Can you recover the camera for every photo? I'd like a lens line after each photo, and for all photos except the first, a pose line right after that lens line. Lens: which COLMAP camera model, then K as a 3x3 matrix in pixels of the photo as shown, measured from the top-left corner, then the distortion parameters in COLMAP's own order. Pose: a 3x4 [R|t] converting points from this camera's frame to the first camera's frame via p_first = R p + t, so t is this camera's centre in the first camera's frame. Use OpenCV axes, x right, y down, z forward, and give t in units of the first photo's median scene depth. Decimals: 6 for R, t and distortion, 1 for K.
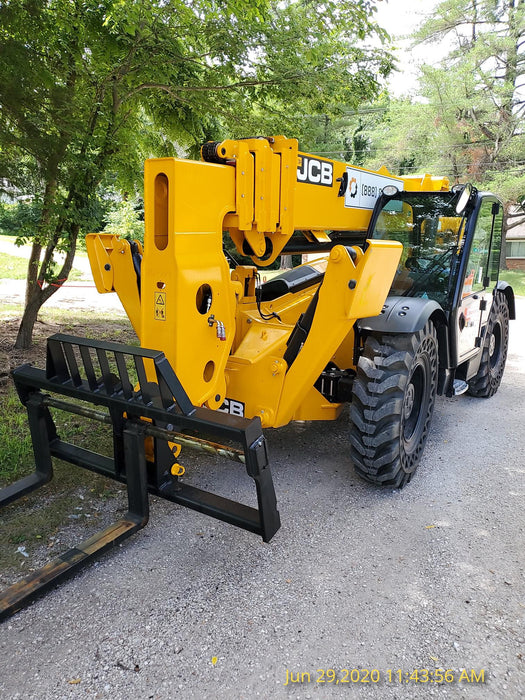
lens RADIAL K [[542.3, 0, 262.5], [0, 542.3, 350.0], [0, 0, 1]] dist [0.039720, -0.003242]
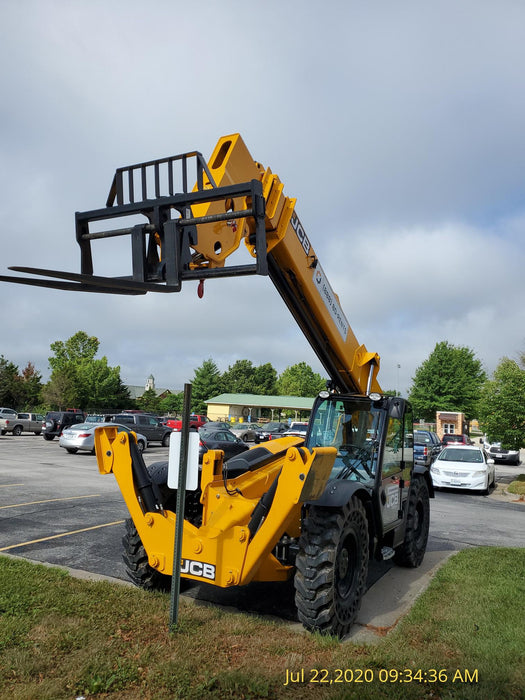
lens RADIAL K [[542.3, 0, 262.5], [0, 542.3, 350.0], [0, 0, 1]] dist [0.039720, -0.003242]
pose [[0.995042, 0.029051, 0.095114, -0.049135], [0.001011, 0.953380, -0.301770, 0.003624], [-0.099447, 0.300370, 0.948624, -0.287504]]
